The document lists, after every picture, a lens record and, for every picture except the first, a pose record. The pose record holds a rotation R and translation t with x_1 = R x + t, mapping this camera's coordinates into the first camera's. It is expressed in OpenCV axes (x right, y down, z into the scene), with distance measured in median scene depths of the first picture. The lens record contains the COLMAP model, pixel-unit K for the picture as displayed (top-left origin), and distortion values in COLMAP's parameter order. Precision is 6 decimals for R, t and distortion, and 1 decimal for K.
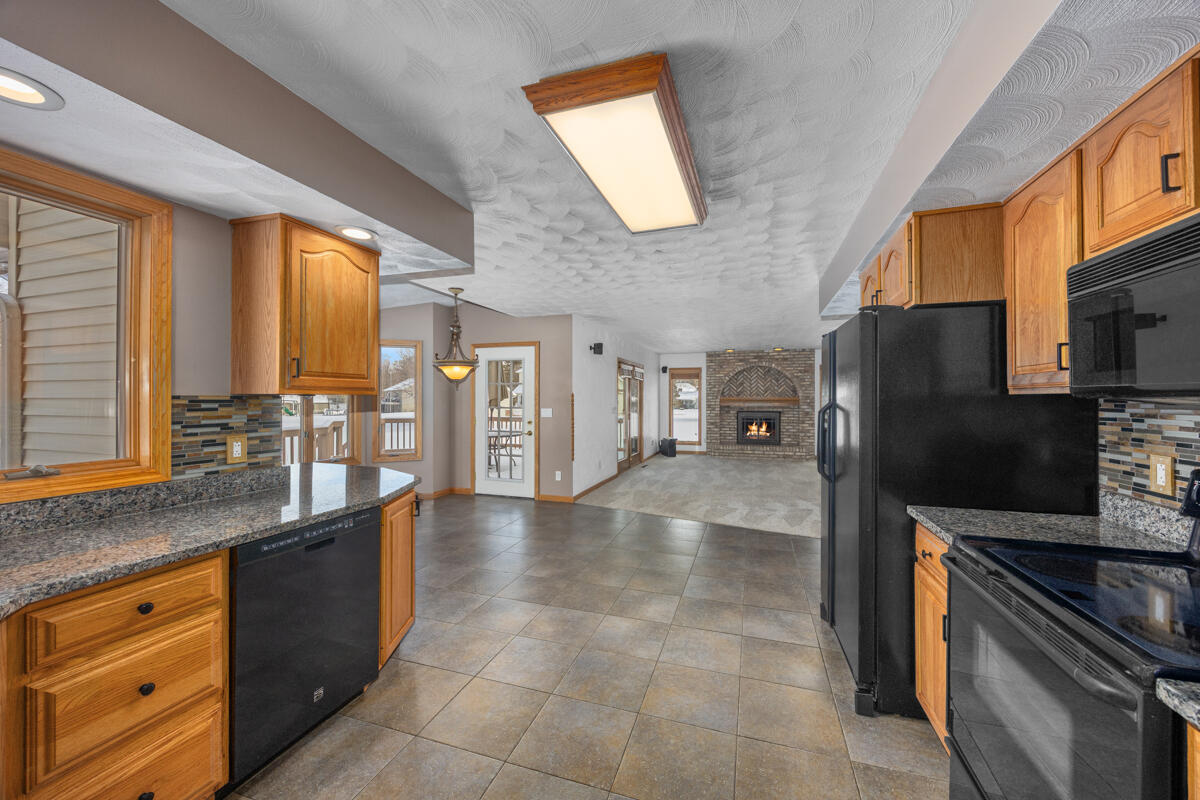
lens RADIAL K [[456.3, 0, 609.0], [0, 456.3, 393.8], [0, 0, 1]] dist [-0.006278, 0.000022]
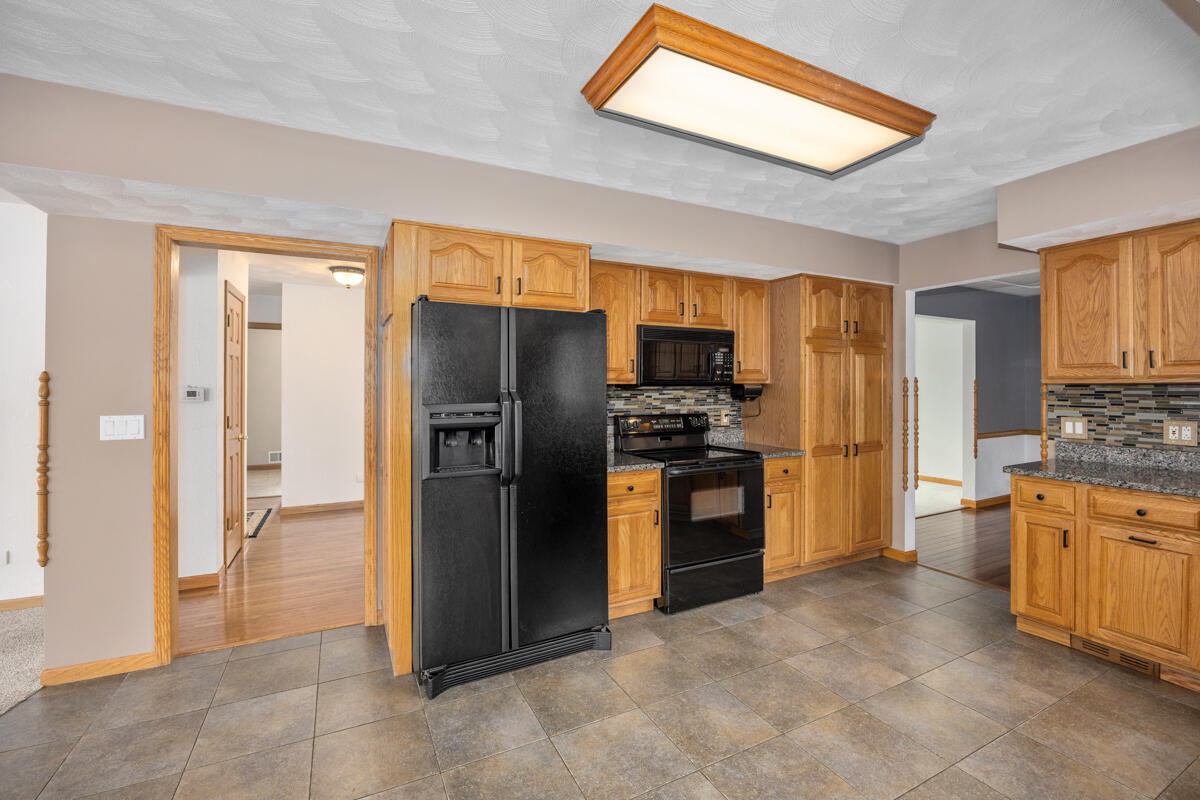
lens RADIAL K [[518.1, 0, 600.7], [0, 518.1, 385.3], [0, 0, 1]] dist [-0.014674, -0.000064]
pose [[-0.698692, 0.002488, 0.715418, -0.433588], [-0.004481, 0.999959, -0.007854, 0.017280], [-0.715409, -0.008694, -0.698652, 2.066066]]
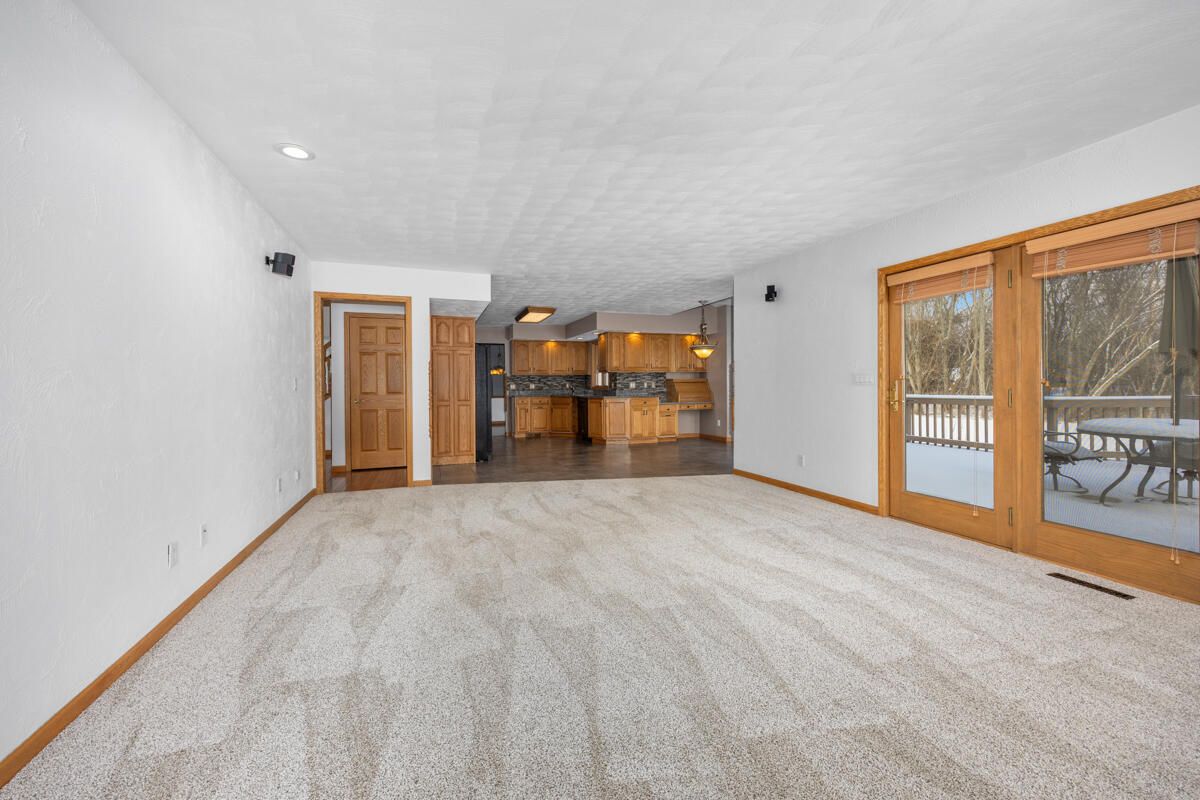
lens RADIAL K [[456.3, 0, 609.0], [0, 456.3, 393.8], [0, 0, 1]] dist [-0.006278, 0.000022]
pose [[-0.784398, 0.018680, -0.619977, 2.177156], [0.013113, 0.999822, 0.013534, 0.158379], [0.620120, 0.002486, -0.784503, 4.907808]]
